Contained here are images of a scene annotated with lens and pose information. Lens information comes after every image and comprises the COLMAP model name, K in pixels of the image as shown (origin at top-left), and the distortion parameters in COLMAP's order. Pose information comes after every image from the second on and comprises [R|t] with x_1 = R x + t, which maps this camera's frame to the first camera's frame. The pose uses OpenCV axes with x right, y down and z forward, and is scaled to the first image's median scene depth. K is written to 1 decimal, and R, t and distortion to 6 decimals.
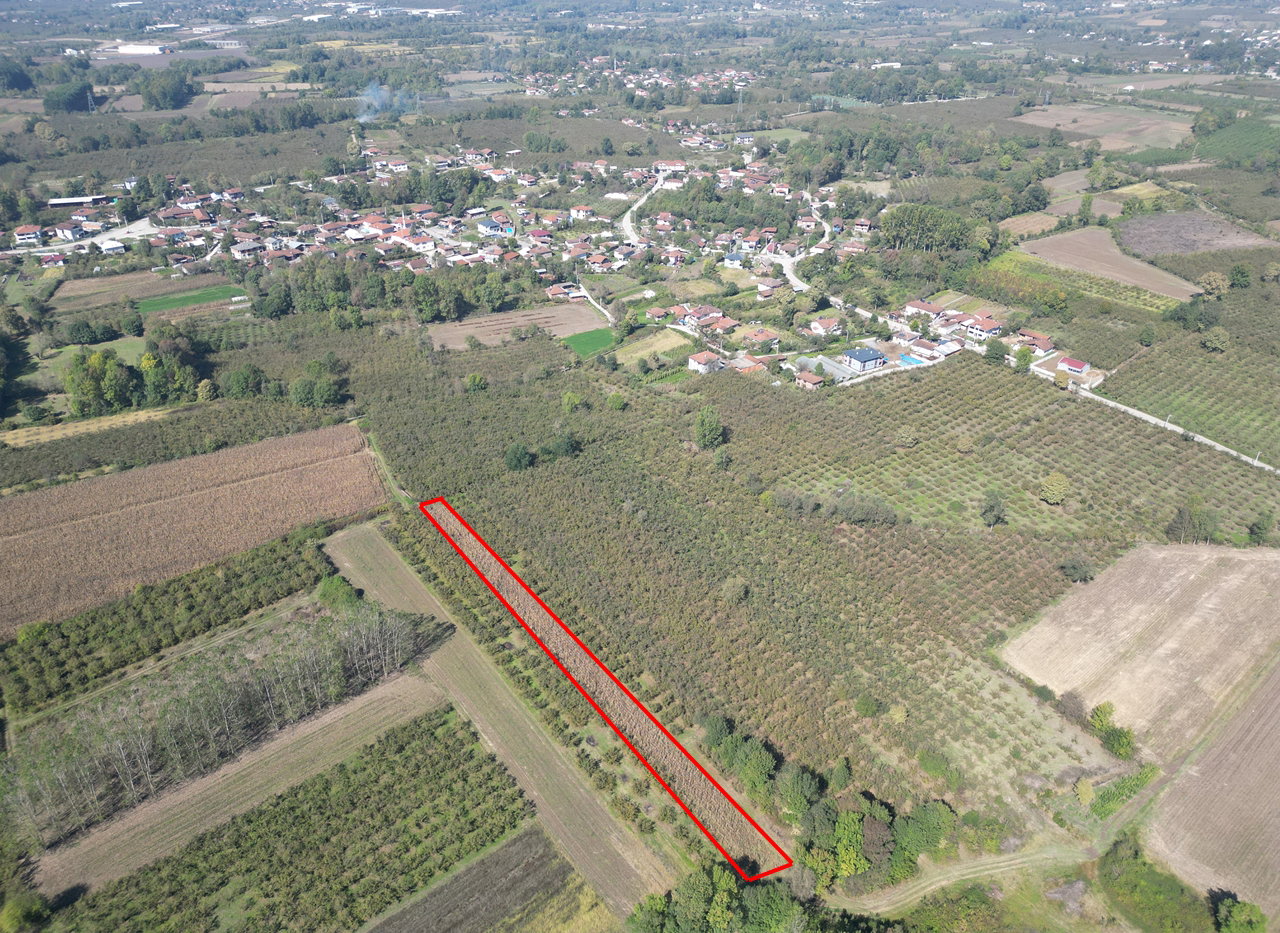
lens RADIAL K [[889.5, 0, 637.5], [0, 889.5, 470.0], [0, 0, 1]] dist [0.066393, -0.061257]
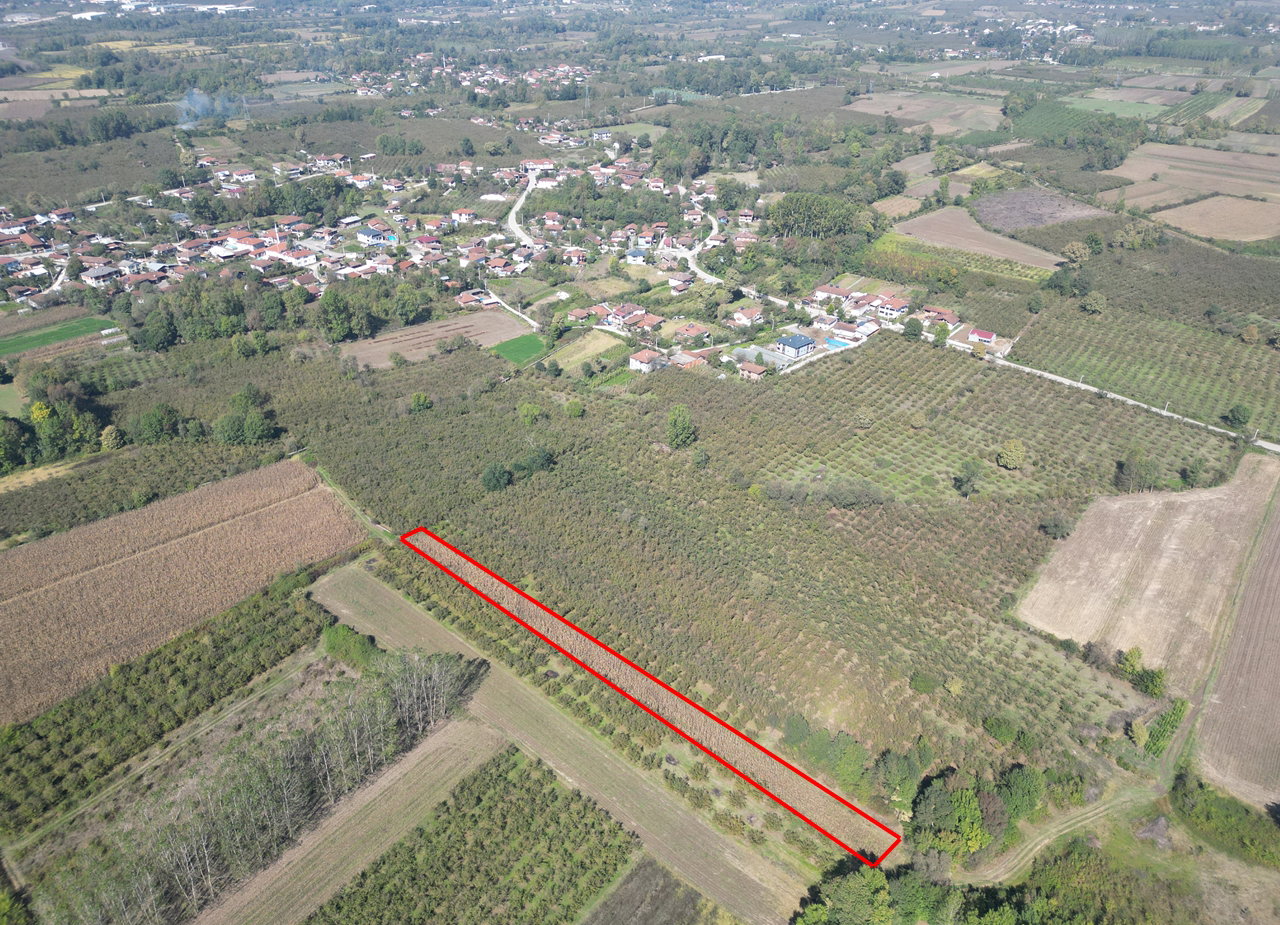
lens RADIAL K [[891.2, 0, 638.4], [0, 891.2, 464.8], [0, 0, 1]] dist [0.069082, -0.064436]
pose [[0.978328, -0.101399, 0.180534, -0.103306], [0.101446, 0.994800, 0.008996, -0.012920], [-0.180508, 0.009514, 0.983528, 0.019000]]
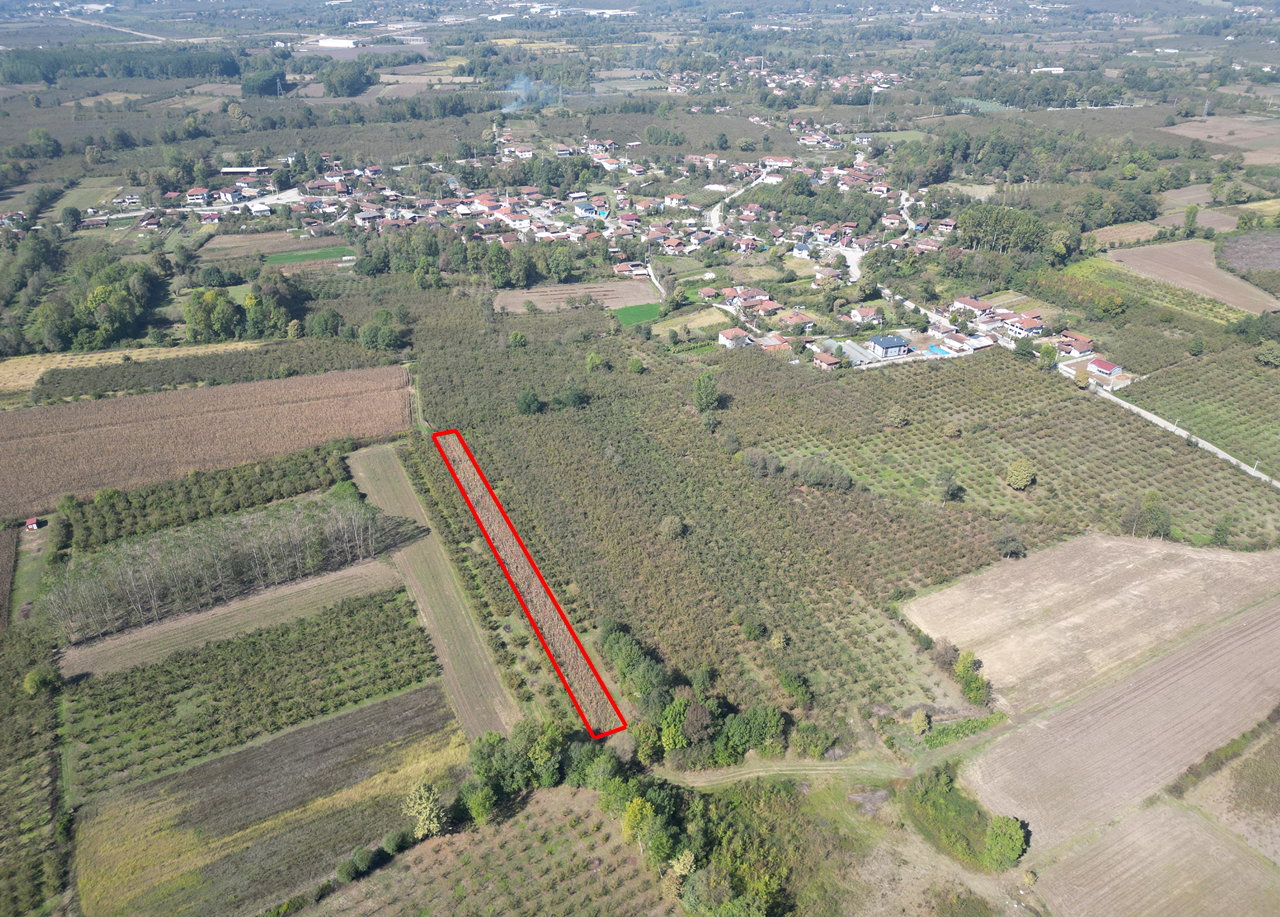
lens RADIAL K [[892.7, 0, 637.3], [0, 892.7, 462.3], [0, 0, 1]] dist [0.069461, -0.064240]
pose [[0.981243, 0.095358, -0.167541, 0.129692], [-0.097118, 0.995270, -0.002321, 0.033037], [0.166527, 0.018549, 0.985862, -0.056653]]
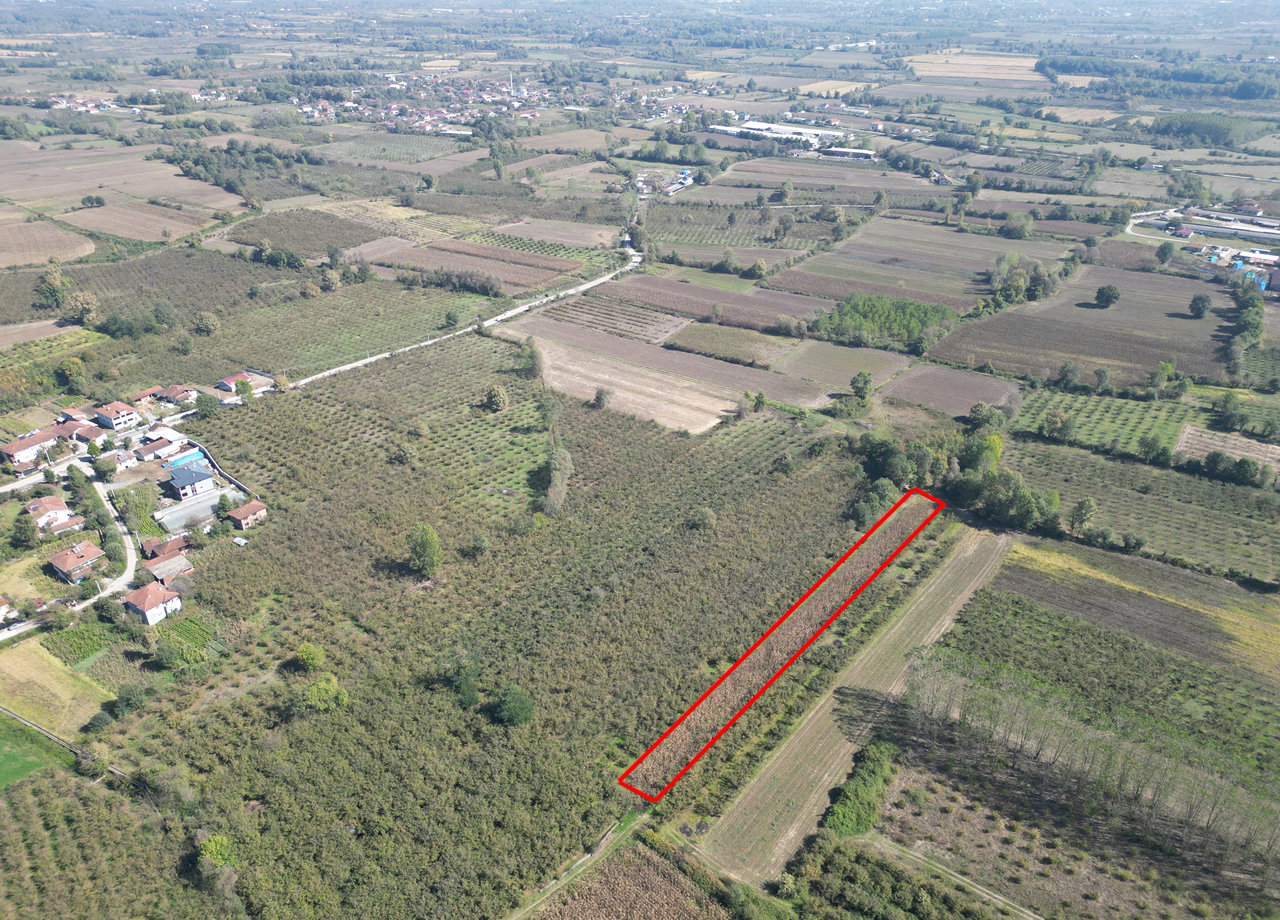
lens RADIAL K [[891.2, 0, 638.4], [0, 891.2, 462.3], [0, 0, 1]] dist [0.069082, -0.064436]
pose [[-0.259814, -0.468884, 0.844183, -0.433156], [0.491297, 0.688421, 0.533576, -0.306993], [-0.831338, 0.553375, 0.051500, 0.518507]]
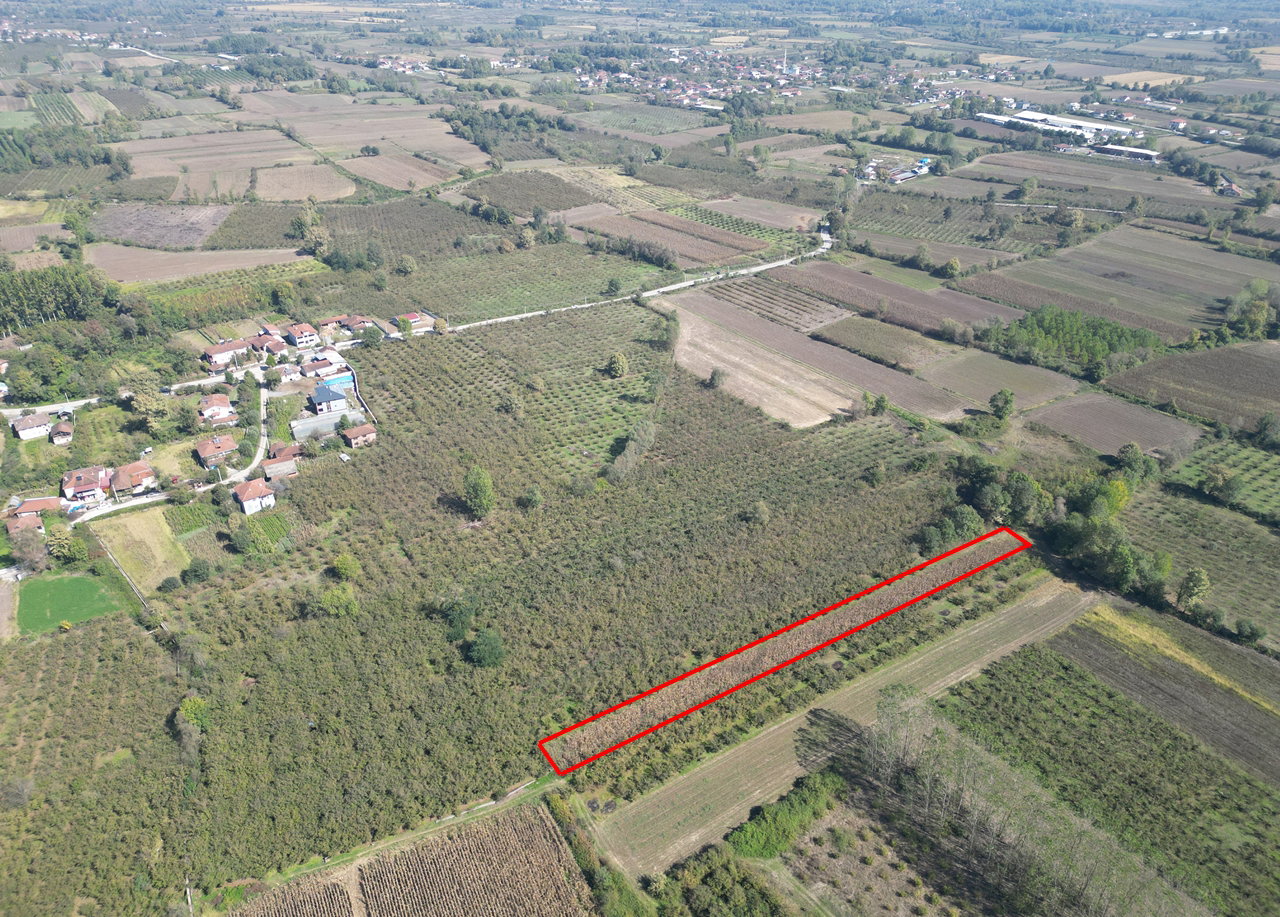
lens RADIAL K [[881.2, 0, 638.9], [0, 881.2, 460.0], [0, 0, 1]] dist [0.068752, -0.063494]
pose [[0.061003, -0.504085, 0.861497, -0.441708], [0.504439, 0.760340, 0.409176, -0.239308], [-0.861290, 0.409611, 0.300663, 0.409244]]
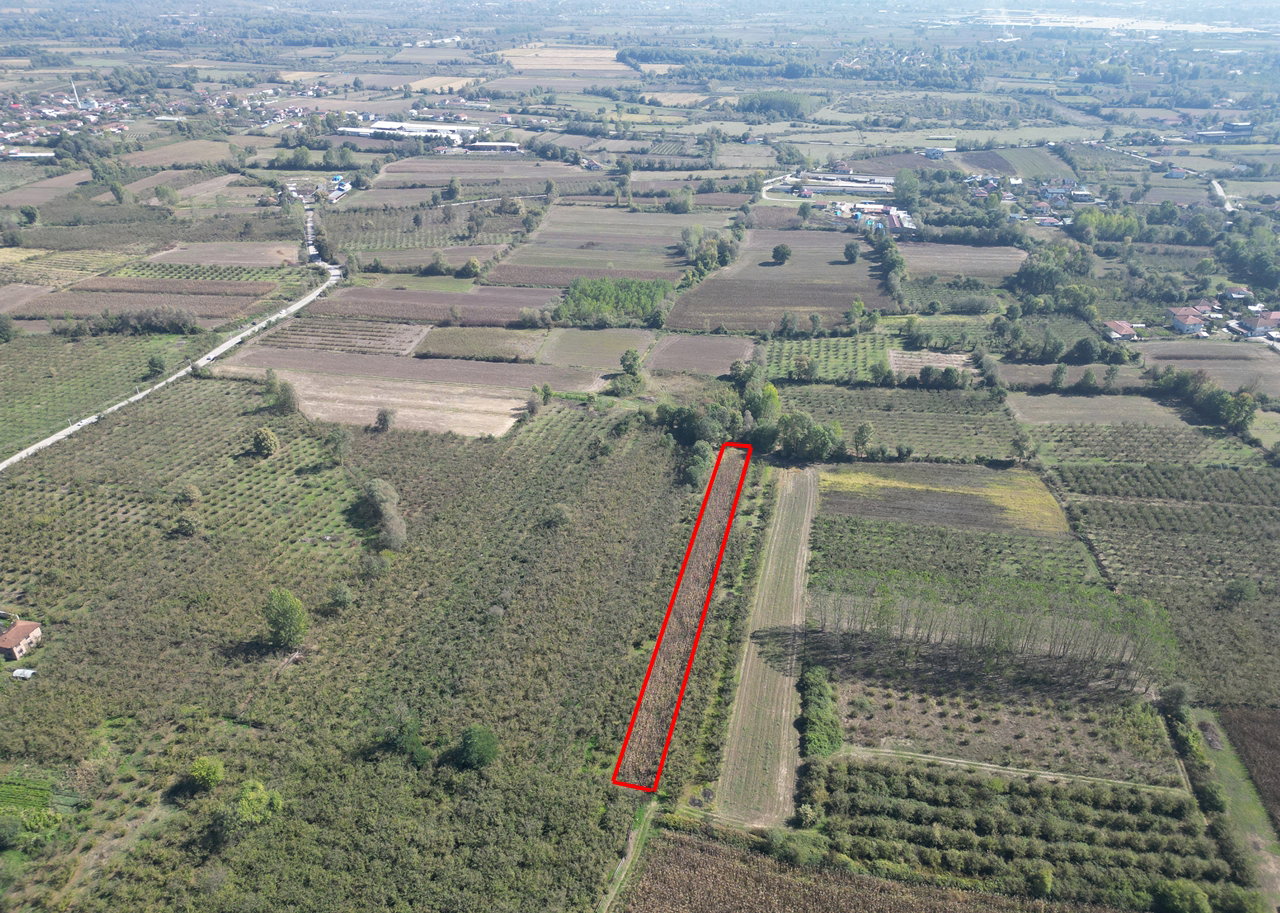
lens RADIAL K [[892.7, 0, 637.3], [0, 892.7, 460.3], [0, 0, 1]] dist [0.069461, -0.064240]
pose [[-0.643339, -0.372700, 0.668737, -0.375958], [0.388708, 0.593522, 0.704726, -0.364371], [-0.659561, 0.713321, -0.236965, 0.617581]]
